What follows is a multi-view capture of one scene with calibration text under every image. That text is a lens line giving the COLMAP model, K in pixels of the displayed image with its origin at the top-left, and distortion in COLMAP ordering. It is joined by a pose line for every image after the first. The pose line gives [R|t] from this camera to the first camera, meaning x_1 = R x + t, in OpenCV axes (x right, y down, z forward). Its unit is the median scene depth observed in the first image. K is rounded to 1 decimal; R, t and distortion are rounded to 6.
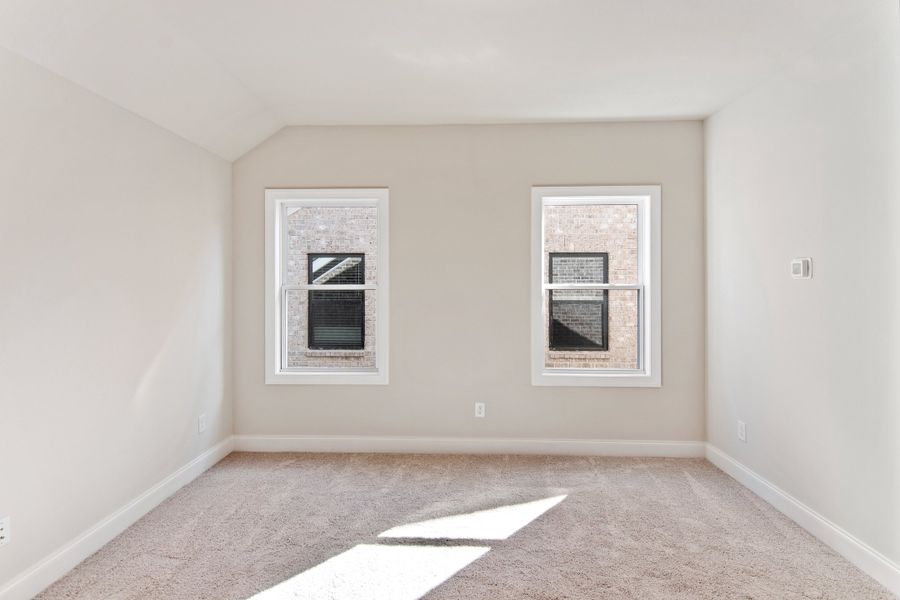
lens RADIAL K [[438.8, 0, 449.5], [0, 438.8, 287.8], [0, 0, 1]] dist [0.023533, -0.014761]
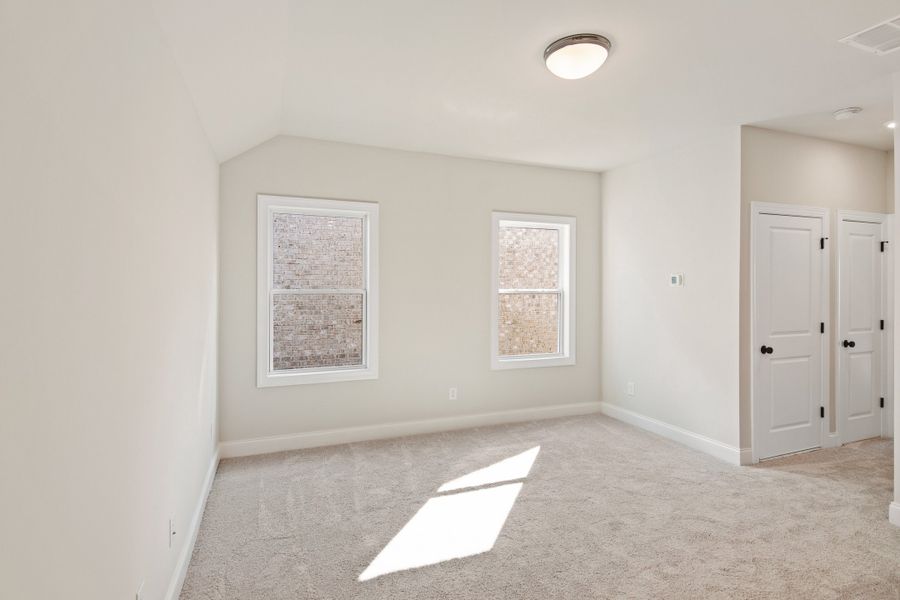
lens RADIAL K [[438.0, 0, 449.9], [0, 438.0, 296.9], [0, 0, 1]] dist [0.030910, -0.018829]
pose [[0.919582, -0.003805, 0.392880, -0.447027], [-0.000521, 0.999940, 0.010904, -0.000707], [-0.392898, -0.010231, 0.919525, -0.110333]]
